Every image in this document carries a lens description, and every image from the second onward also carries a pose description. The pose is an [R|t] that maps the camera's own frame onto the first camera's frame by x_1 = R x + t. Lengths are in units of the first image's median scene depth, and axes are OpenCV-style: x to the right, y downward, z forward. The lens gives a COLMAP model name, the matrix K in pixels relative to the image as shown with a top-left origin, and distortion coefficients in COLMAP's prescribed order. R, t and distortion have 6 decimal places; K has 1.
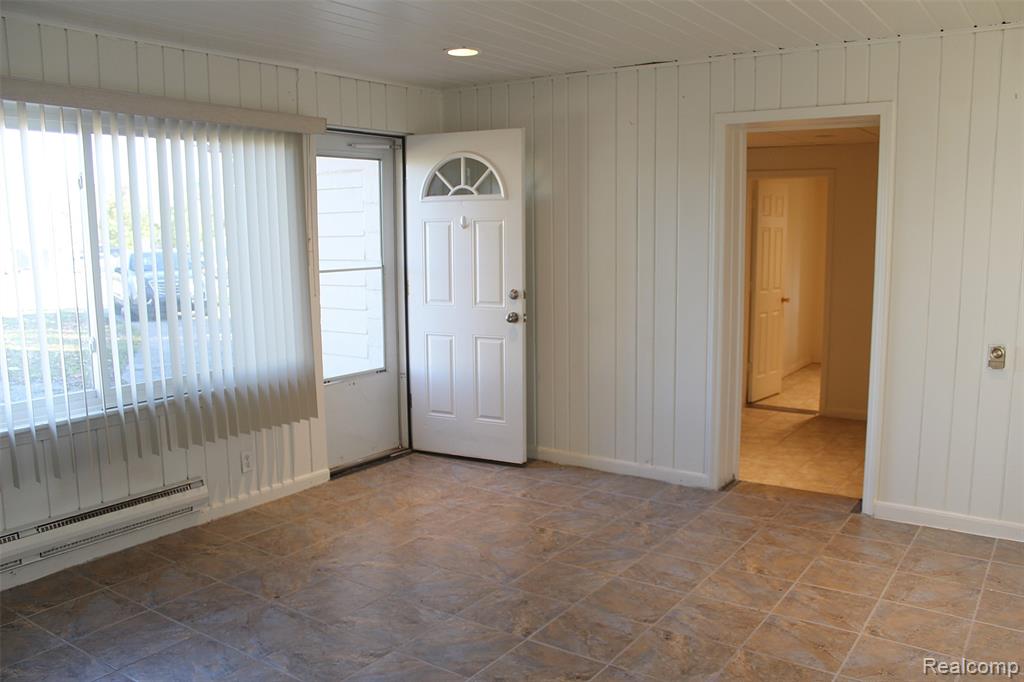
lens RADIAL K [[841.0, 0, 505.9], [0, 841.0, 341.9], [0, 0, 1]] dist [-0.152867, 0.121854]
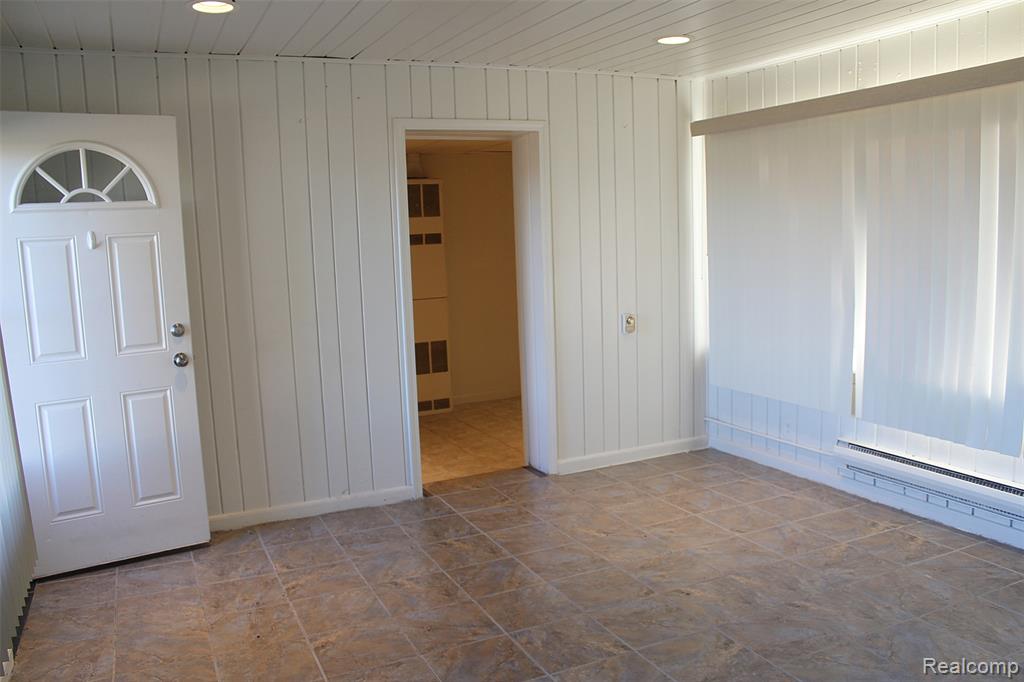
lens RADIAL K [[841.0, 0, 510.9], [0, 841.0, 350.4], [0, 0, 1]] dist [-0.152867, 0.121854]
pose [[0.502310, -0.134229, 0.854206, -0.489631], [0.148801, 0.986559, 0.067525, -0.044118], [-0.851788, 0.093189, 0.515531, 0.351445]]
